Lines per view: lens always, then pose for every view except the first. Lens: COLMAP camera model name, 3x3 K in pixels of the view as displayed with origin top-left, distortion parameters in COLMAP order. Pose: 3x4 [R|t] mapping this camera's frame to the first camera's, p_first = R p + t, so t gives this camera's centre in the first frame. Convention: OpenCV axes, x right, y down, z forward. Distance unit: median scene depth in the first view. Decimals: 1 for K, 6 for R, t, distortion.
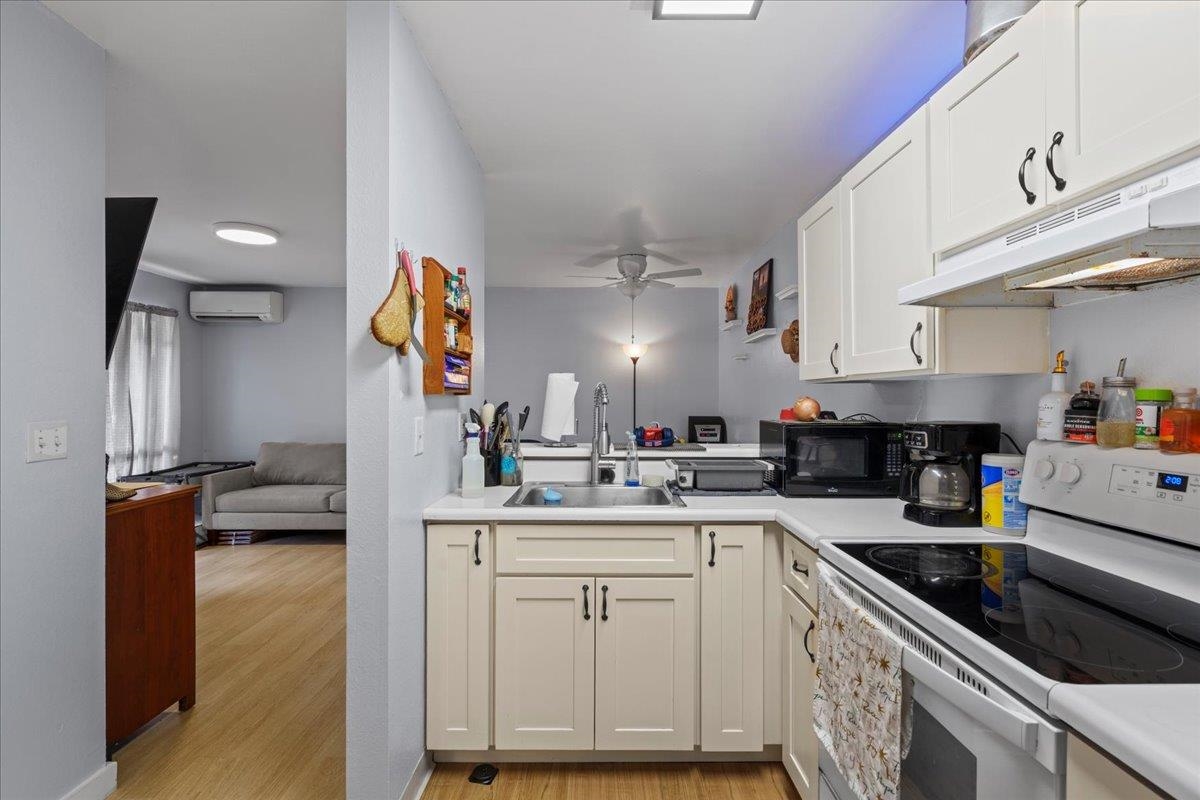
lens RADIAL K [[543.3, 0, 601.4], [0, 543.3, 398.8], [0, 0, 1]] dist [-0.001141, 0.000549]
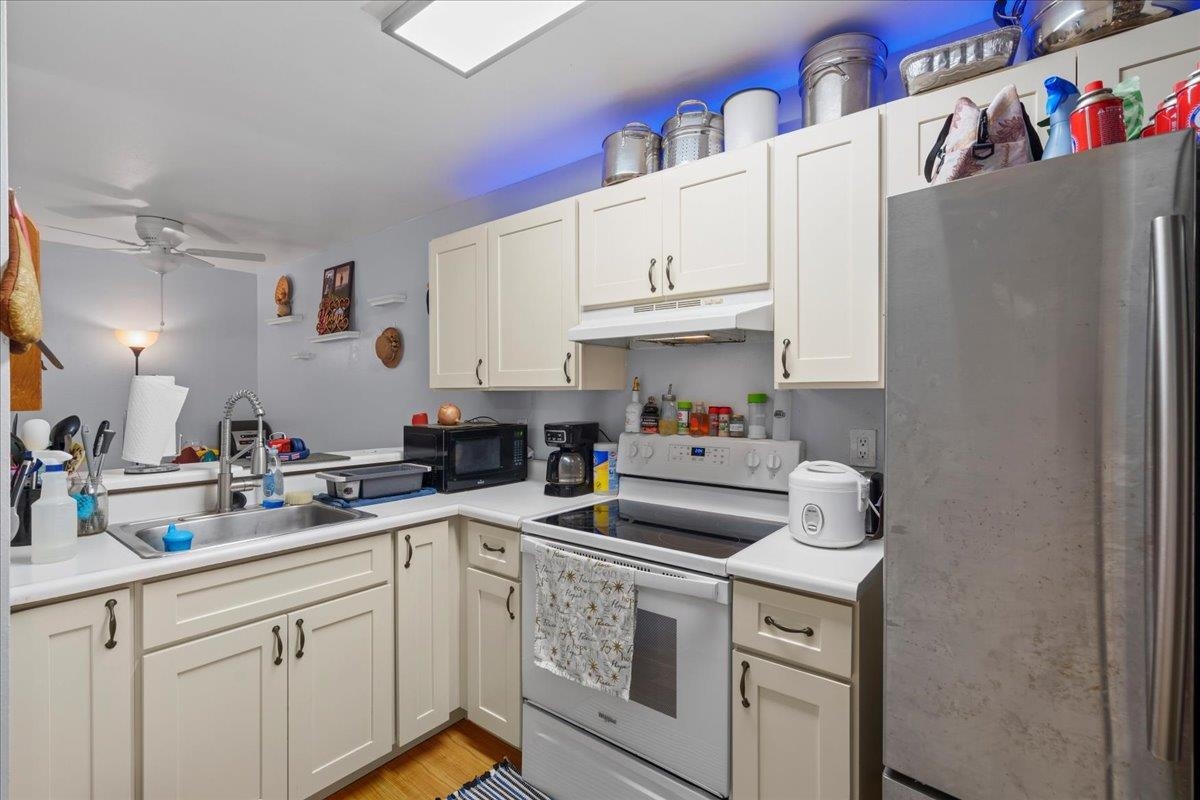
lens RADIAL K [[539.8, 0, 600.0], [0, 539.8, 400.0], [0, 0, 1]] dist [-0.000096, 0.000677]
pose [[0.623915, -0.007649, 0.781455, -0.430810], [0.000545, 0.999956, 0.009352, -0.030633], [-0.781492, -0.005408, 0.623892, 0.063782]]
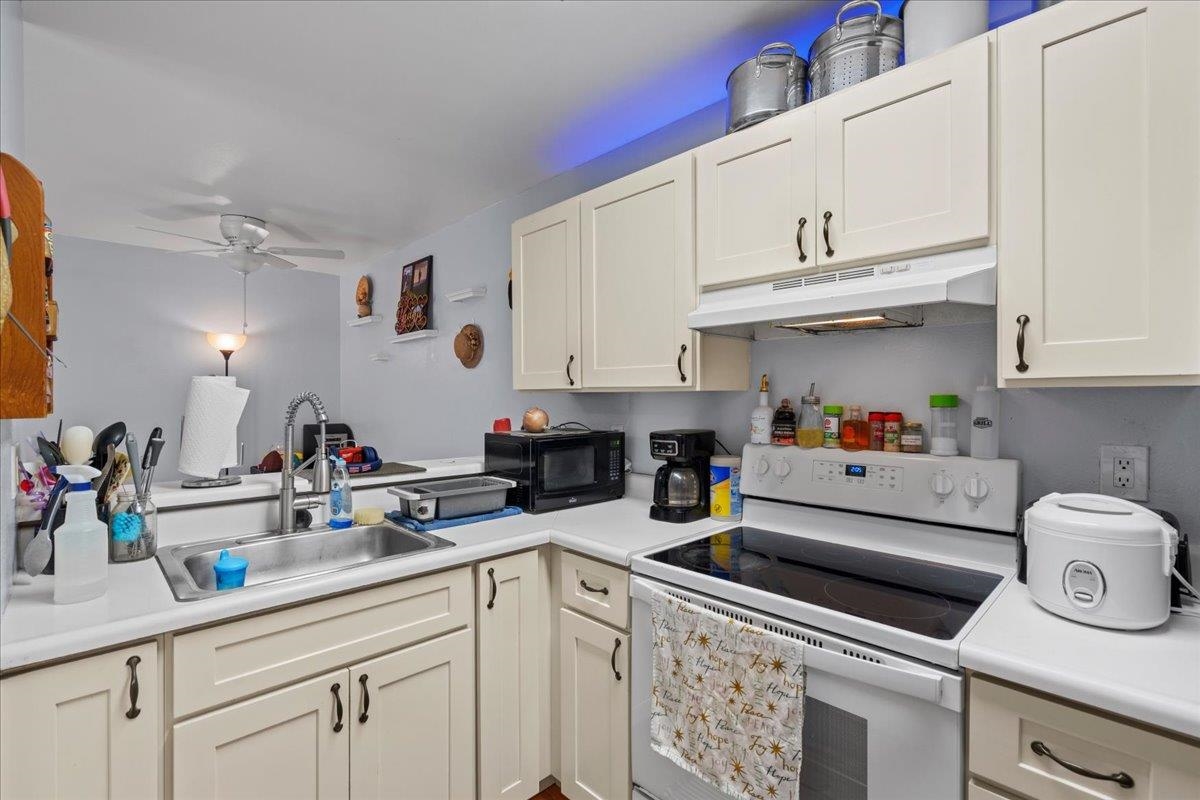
lens RADIAL K [[543.3, 0, 601.4], [0, 543.3, 398.8], [0, 0, 1]] dist [-0.001141, 0.000549]
pose [[0.720227, -0.003692, 0.693728, -0.304064], [0.002689, 0.999993, 0.002530, -0.030322], [-0.693733, 0.000043, 0.720232, 0.289981]]
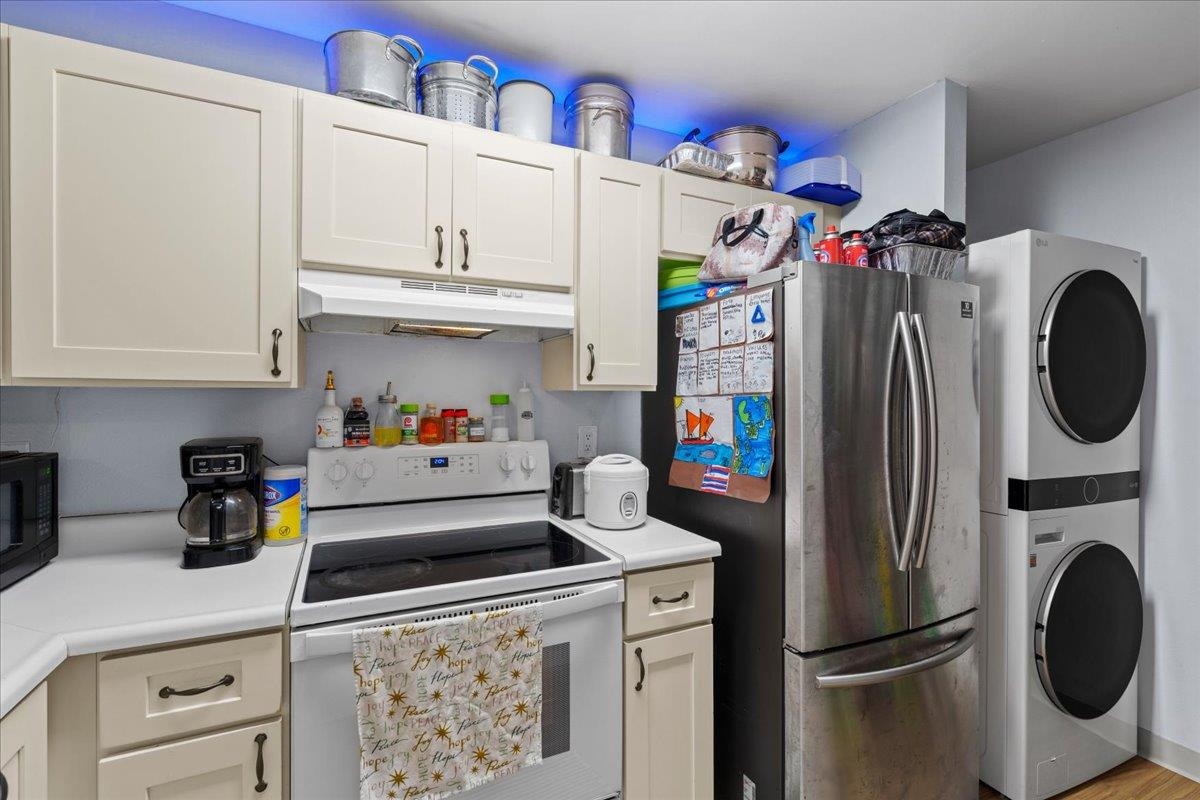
lens RADIAL K [[539.8, 0, 600.0], [0, 539.8, 400.0], [0, 0, 1]] dist [-0.000096, 0.000677]
pose [[-0.425332, -0.008629, 0.904996, -0.411503], [-0.002696, 0.999962, 0.008267, -0.031879], [-0.905033, 0.001076, -0.425339, 0.851783]]
